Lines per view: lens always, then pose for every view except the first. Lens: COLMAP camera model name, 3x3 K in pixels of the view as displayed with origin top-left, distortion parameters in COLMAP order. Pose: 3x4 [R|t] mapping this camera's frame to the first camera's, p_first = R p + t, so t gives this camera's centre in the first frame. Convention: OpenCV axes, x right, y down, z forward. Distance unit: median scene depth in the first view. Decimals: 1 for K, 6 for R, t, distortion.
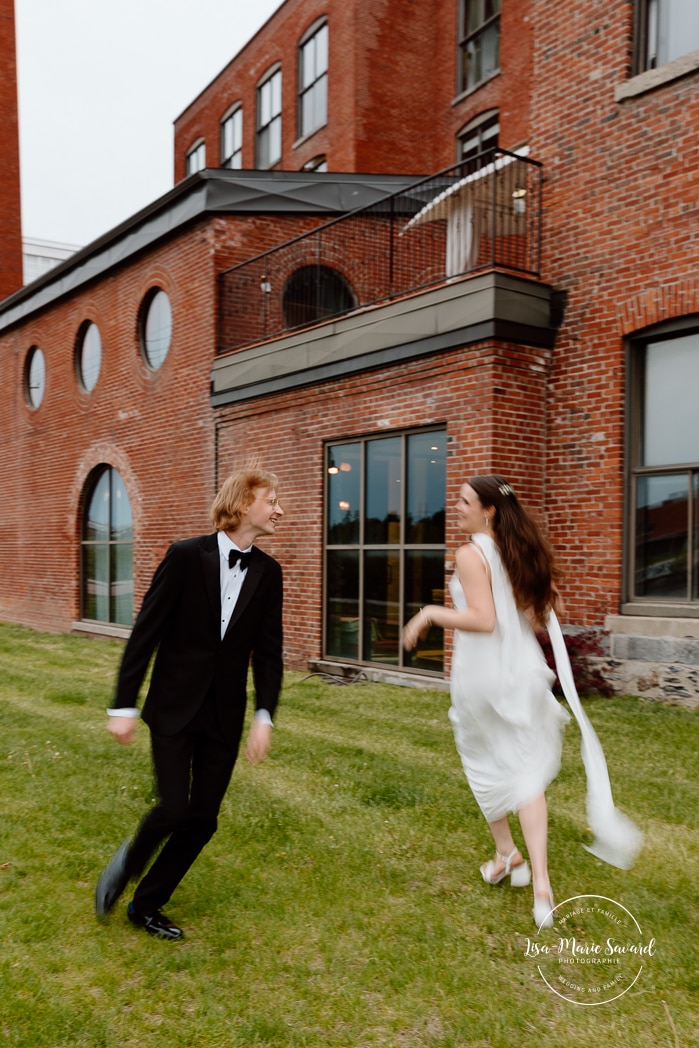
lens RADIAL K [[994.5, 0, 333.9], [0, 994.5, 578.4], [0, 0, 1]] dist [-0.004060, 0.003528]
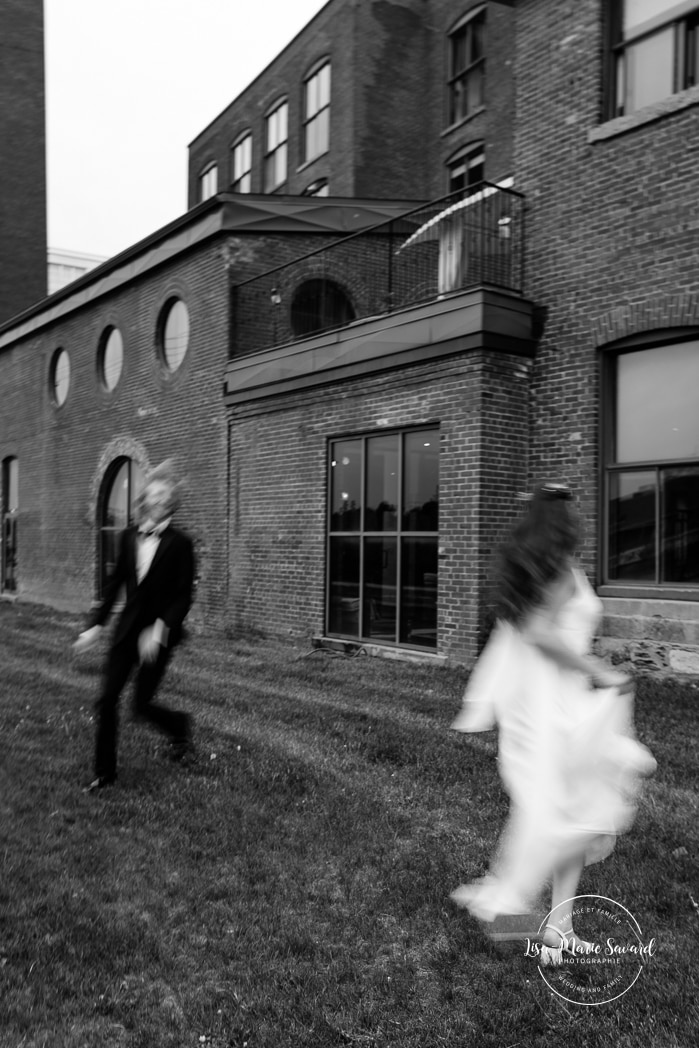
lens RADIAL K [[927.5, 0, 349.5], [0, 927.5, 524.0], [0, 0, 1]] dist [-0.009426, -0.007182]
pose [[0.999744, 0.006272, 0.021758, -0.008262], [-0.005340, 0.999077, -0.042632, 0.001416], [-0.022005, 0.042504, 0.998854, -0.025885]]
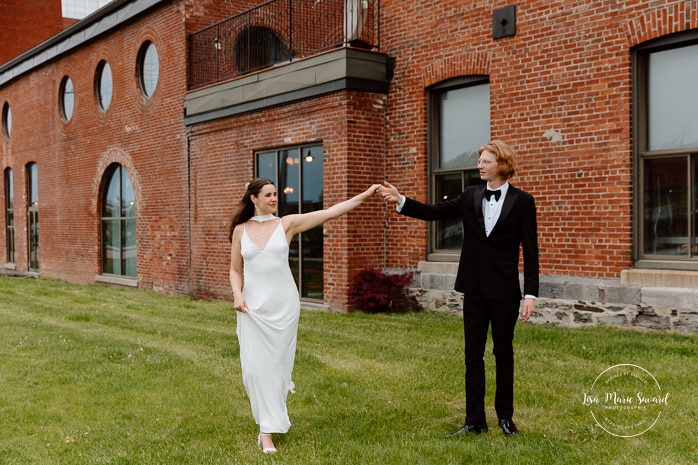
lens RADIAL K [[823.2, 0, 351.1], [0, 823.2, 239.4], [0, 0, 1]] dist [0.009763, -0.005929]
pose [[0.999609, -0.013168, 0.024664, 0.107846], [0.013289, 0.999900, -0.004761, 0.005126], [-0.024599, 0.005086, 0.999684, -0.262744]]
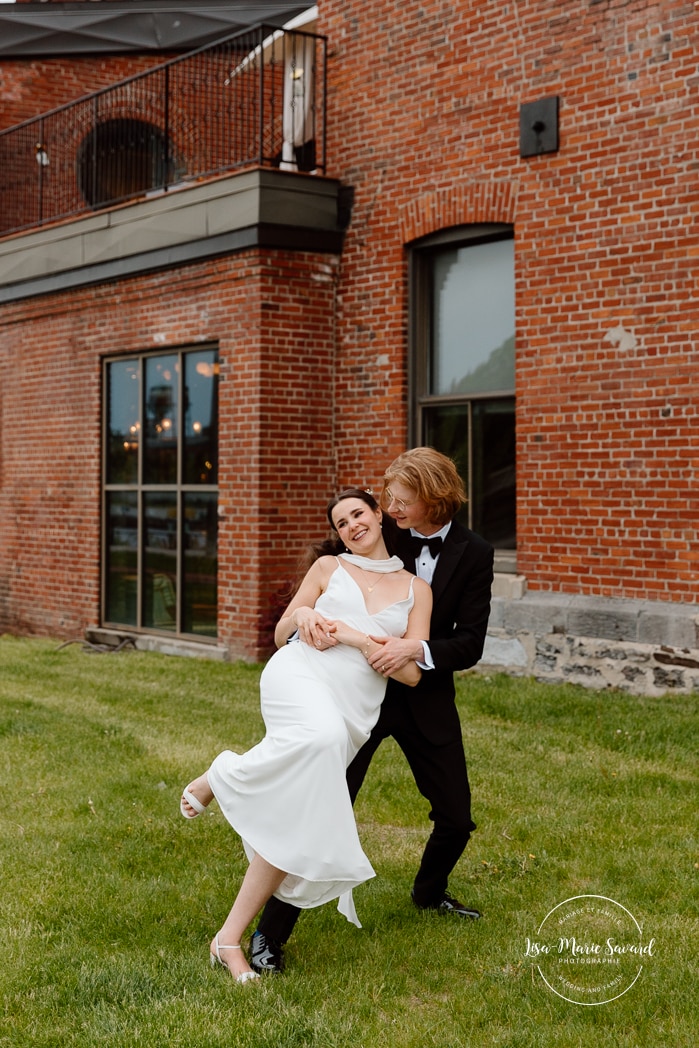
lens RADIAL K [[1654.0, 0, 296.6], [0, 1654.0, 504.8], [0, 0, 1]] dist [0.000738, -0.038080]
pose [[0.999721, -0.002008, -0.023545, 0.184269], [0.001701, 0.999913, -0.013066, 0.000374], [0.023570, 0.013022, 0.999637, -0.345661]]
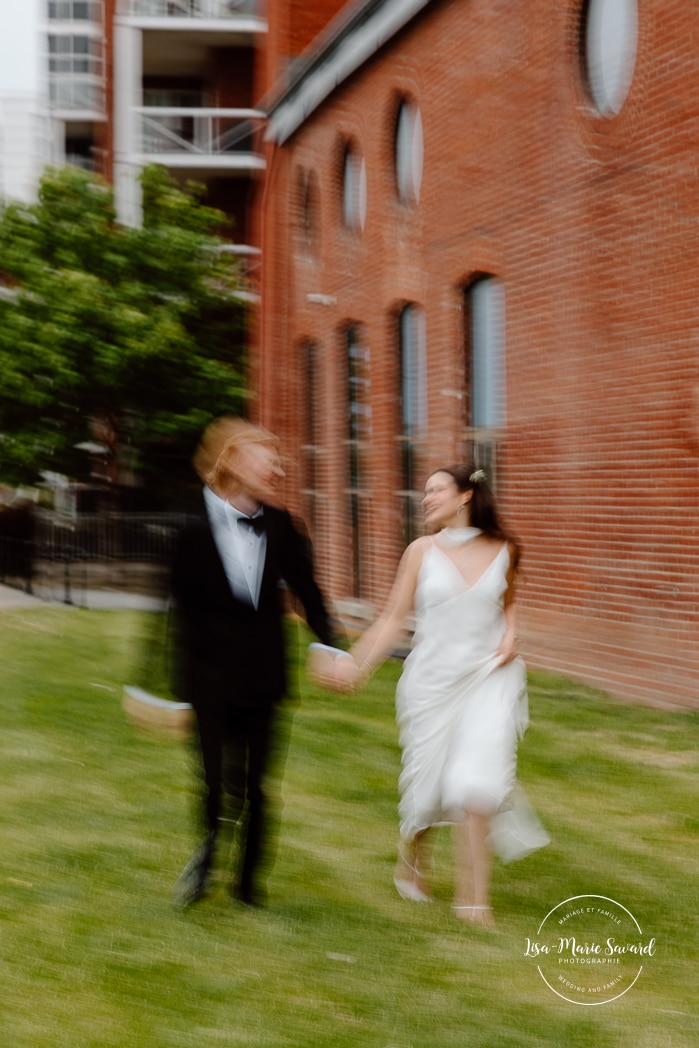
lens RADIAL K [[2151.8, 0, 349.5], [0, 2151.8, 524.0], [0, 0, 1]] dist [-0.023942, 0.021200]
pose [[0.924879, -0.006078, -0.380212, -0.139595], [0.002137, 0.999940, -0.010788, -0.007553], [0.380255, 0.009165, 0.924836, 0.354543]]
